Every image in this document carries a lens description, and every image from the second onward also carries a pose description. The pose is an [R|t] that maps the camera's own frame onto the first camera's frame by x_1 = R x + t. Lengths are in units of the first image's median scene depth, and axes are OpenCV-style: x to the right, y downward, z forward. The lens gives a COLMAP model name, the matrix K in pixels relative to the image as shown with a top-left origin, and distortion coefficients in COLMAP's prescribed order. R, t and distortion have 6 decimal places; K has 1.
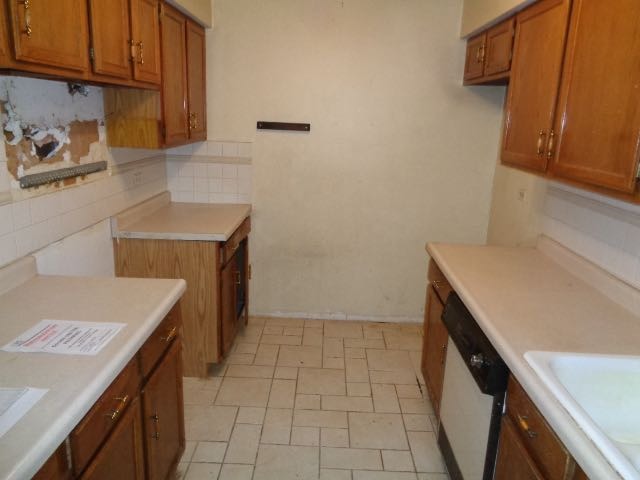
lens RADIAL K [[484.6, 0, 324.6], [0, 484.6, 237.0], [0, 0, 1]] dist [0.005353, 0.001779]
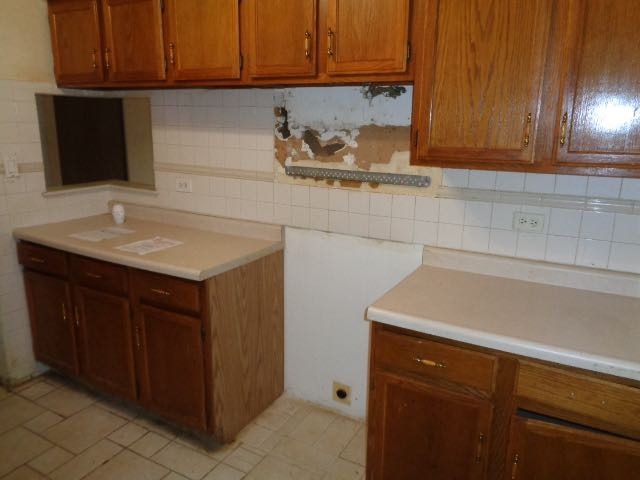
lens RADIAL K [[484.6, 0, 324.6], [0, 484.6, 237.0], [0, 0, 1]] dist [0.005353, 0.001779]
pose [[-0.476566, 0.161979, -0.864088, 0.418321], [-0.248623, 0.917925, 0.309193, -0.333064], [0.843250, 0.362183, -0.397180, 1.486900]]
